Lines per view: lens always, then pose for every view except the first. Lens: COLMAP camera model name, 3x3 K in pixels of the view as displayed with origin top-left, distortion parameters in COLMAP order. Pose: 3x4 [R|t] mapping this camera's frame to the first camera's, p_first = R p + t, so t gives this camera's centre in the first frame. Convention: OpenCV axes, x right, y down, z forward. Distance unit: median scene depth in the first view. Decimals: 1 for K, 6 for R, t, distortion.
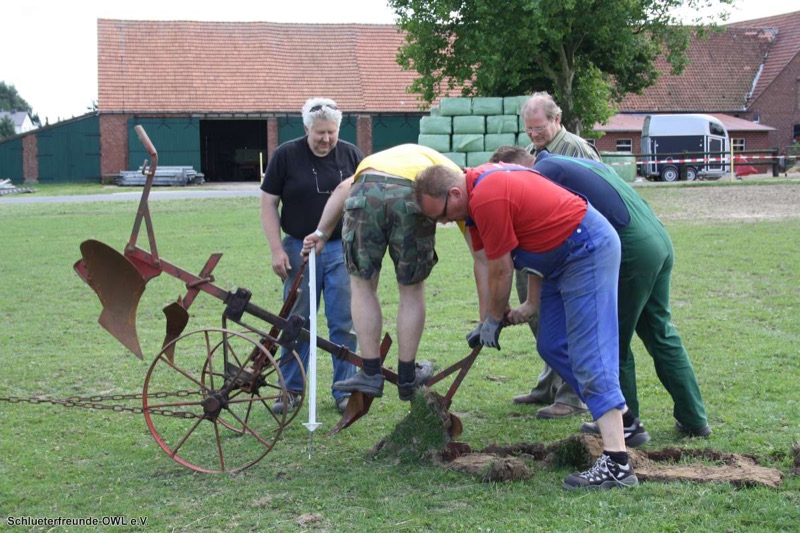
lens RADIAL K [[1398.5, 0, 400.0], [0, 1398.5, 266.5], [0, 0, 1]] dist [0.041718, -0.074264]
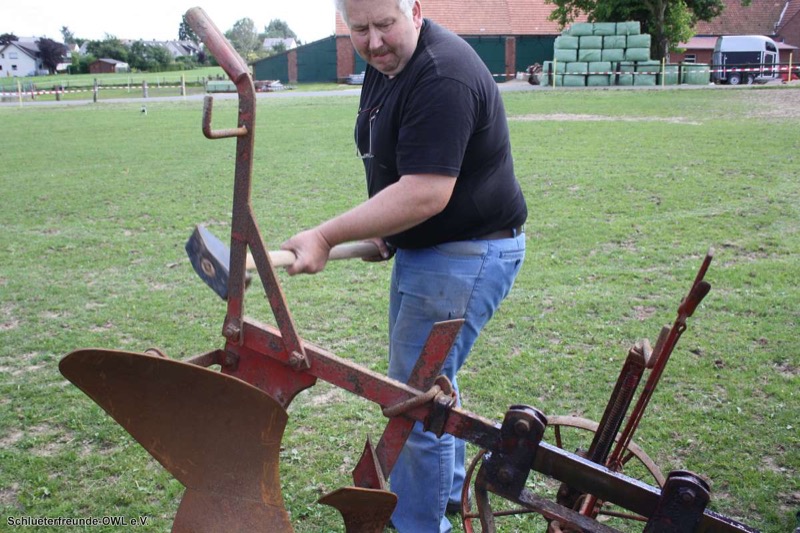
lens RADIAL K [[833.1, 0, 400.0], [0, 833.1, 266.5], [0, 0, 1]] dist [-0.063163, 0.037141]
pose [[0.989776, 0.033574, -0.138621, -0.017715], [-0.011144, 0.987133, 0.159512, -0.008746], [0.142193, -0.156336, 0.977415, 0.117722]]
